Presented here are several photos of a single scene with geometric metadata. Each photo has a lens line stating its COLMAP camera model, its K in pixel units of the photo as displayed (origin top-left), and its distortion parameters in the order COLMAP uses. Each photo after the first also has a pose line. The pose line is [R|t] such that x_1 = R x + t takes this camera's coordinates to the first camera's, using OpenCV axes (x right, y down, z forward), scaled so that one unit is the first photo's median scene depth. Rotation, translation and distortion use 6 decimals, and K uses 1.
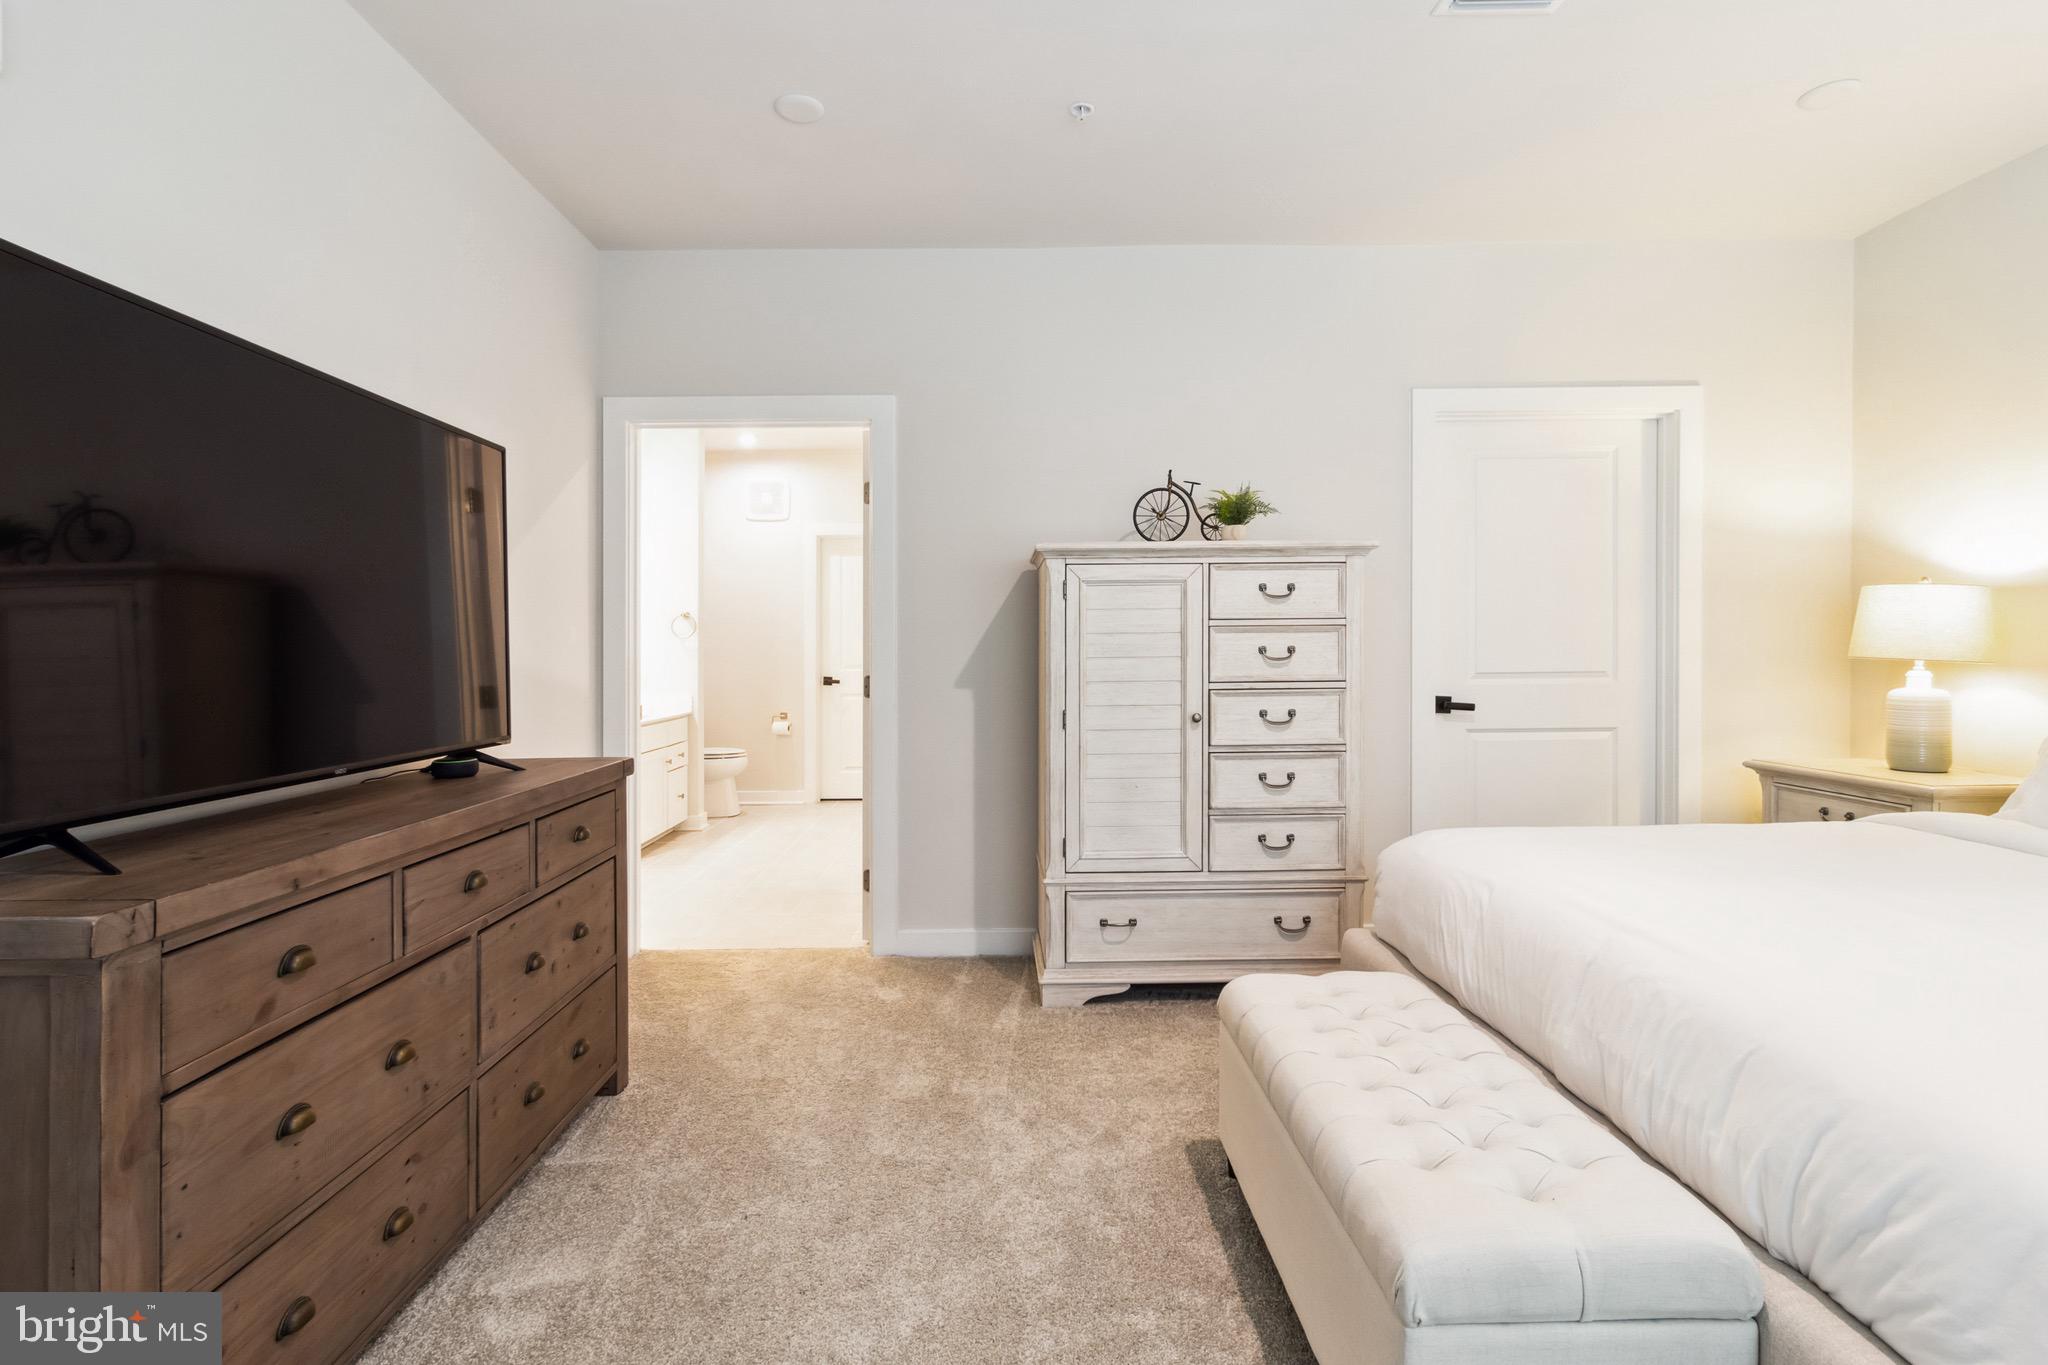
lens RADIAL K [[972.3, 0, 1011.8], [0, 972.3, 649.2], [0, 0, 1]] dist [-0.000097, 0.000159]
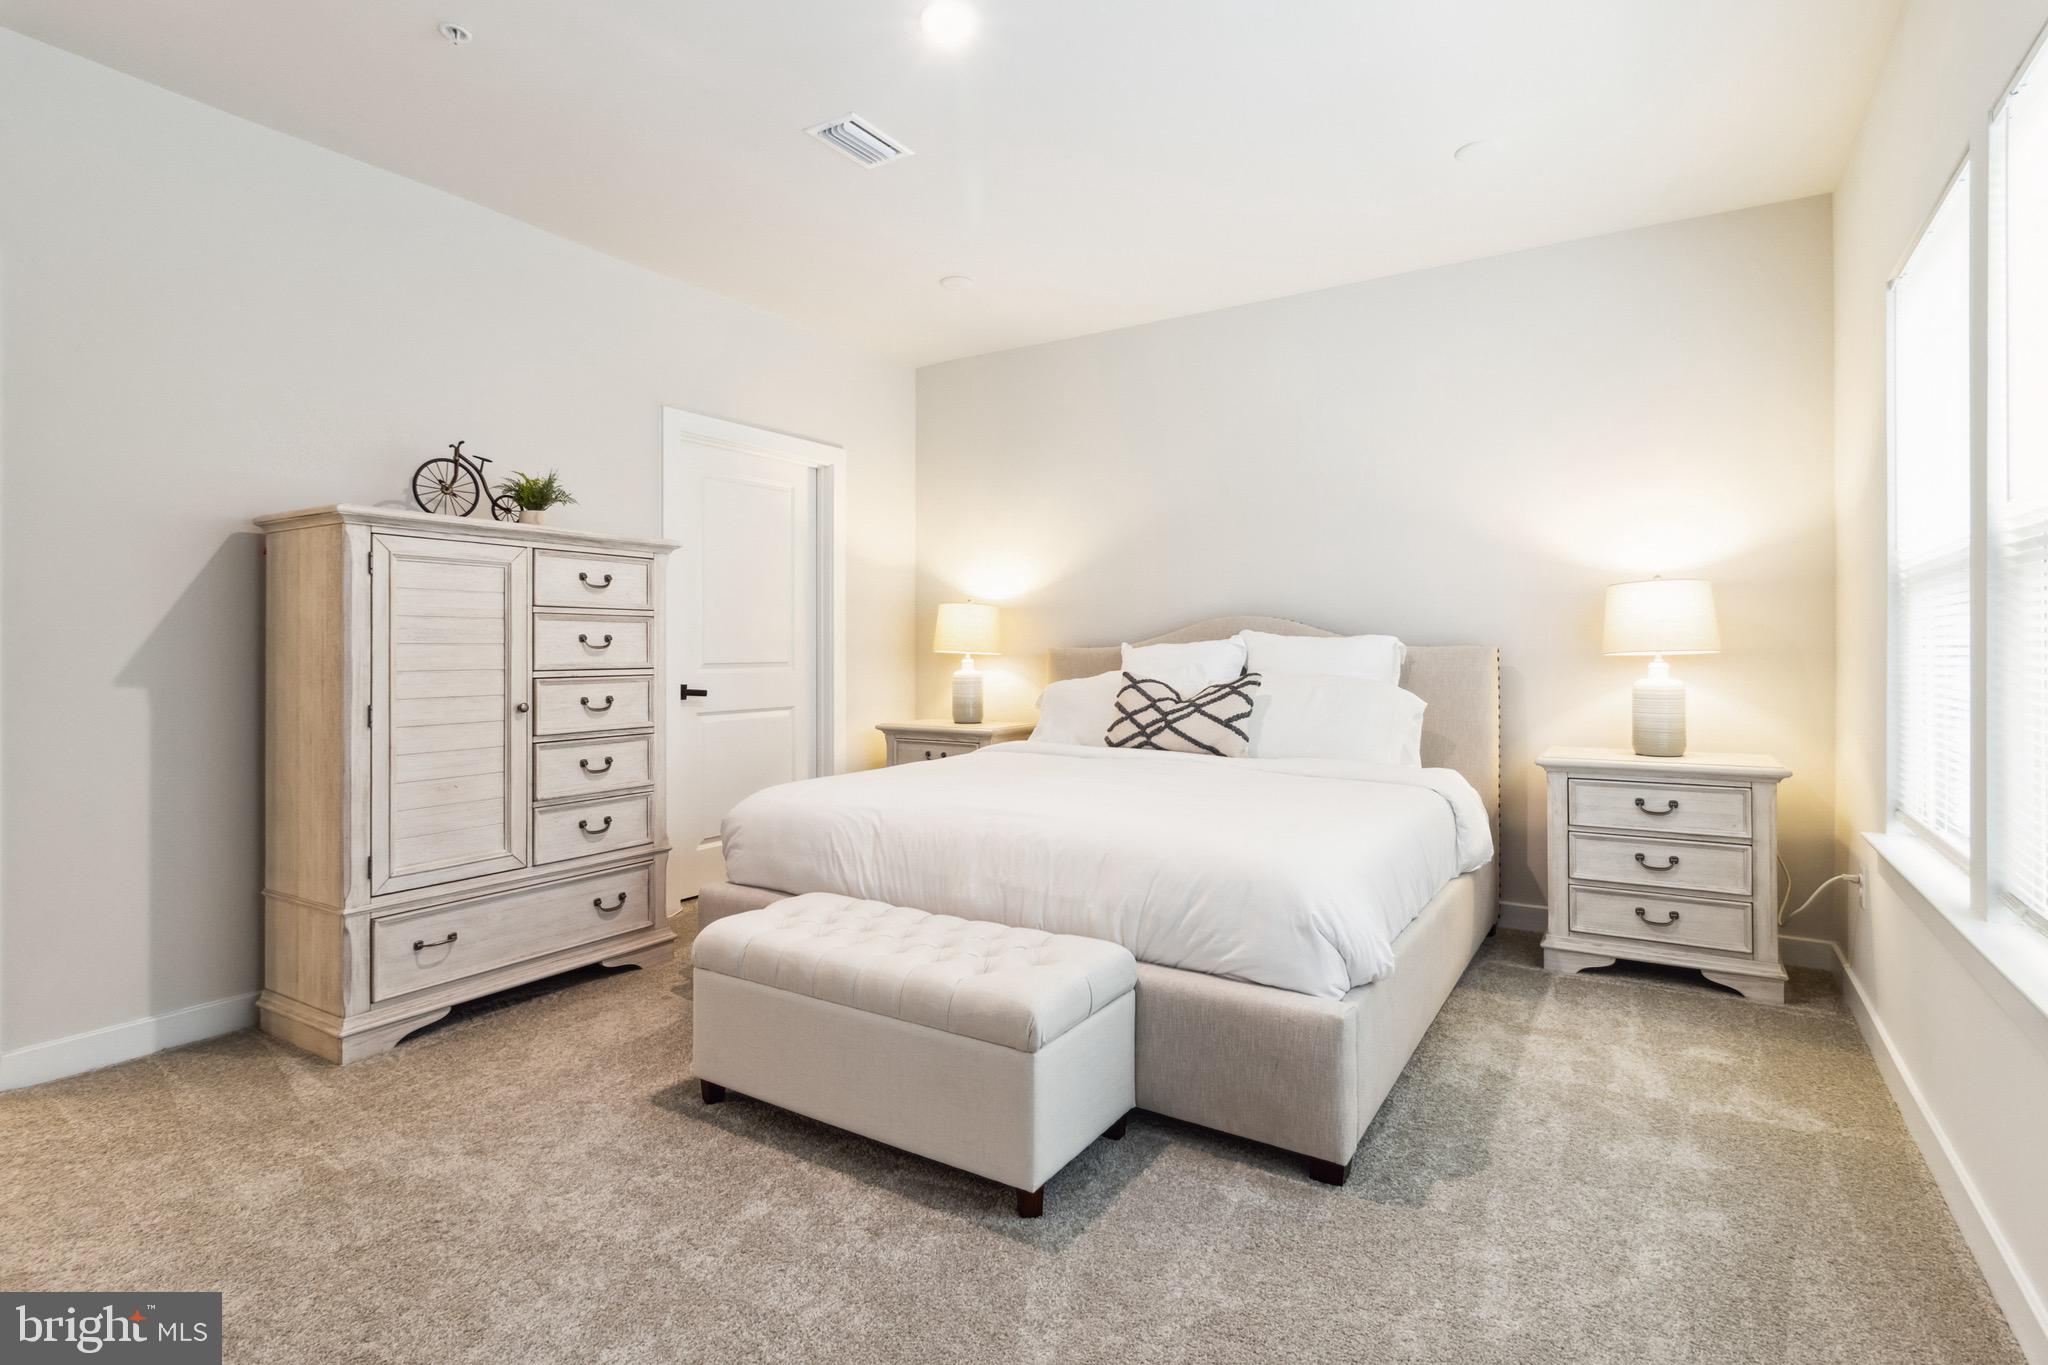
lens RADIAL K [[995.7, 0, 1024.7], [0, 995.7, 648.7], [0, 0, 1]] dist [0.003070, 0.000284]
pose [[0.542855, 0.009185, 0.839776, -0.364674], [-0.001353, 0.999948, -0.010063, 0.021527], [-0.839825, 0.004327, 0.542839, 0.050305]]
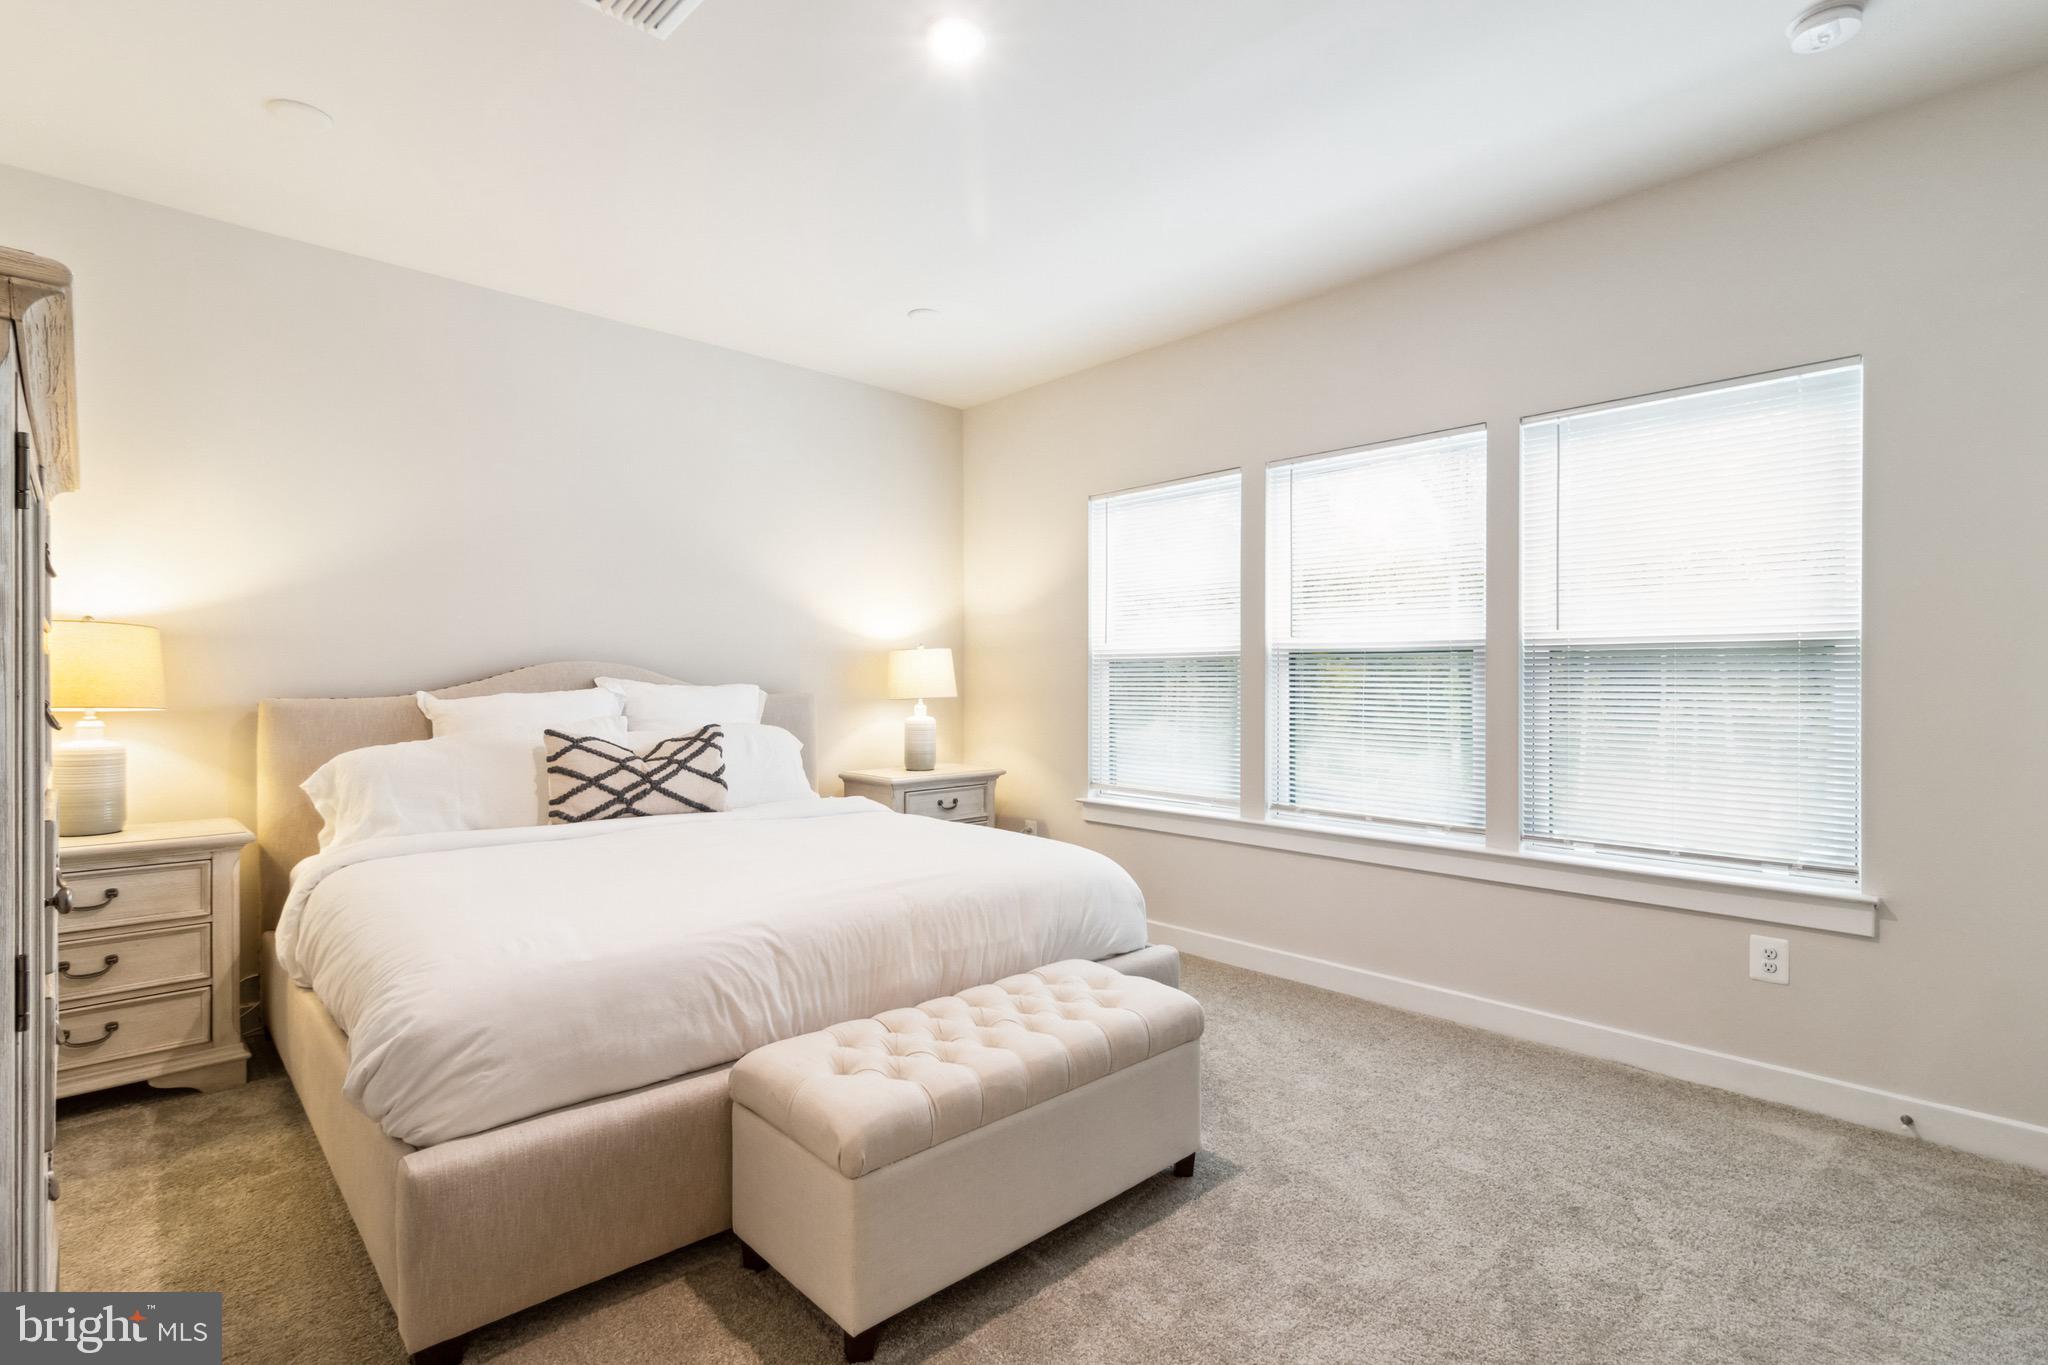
lens RADIAL K [[997.5, 0, 1024.0], [0, 997.5, 682.5], [0, 0, 1]] dist [0.001882, 0.000527]
pose [[-0.667658, 0.003362, 0.744460, -0.325425], [0.006076, 0.999981, 0.000933, -0.009383], [-0.744443, 0.005146, -0.667666, 0.982932]]
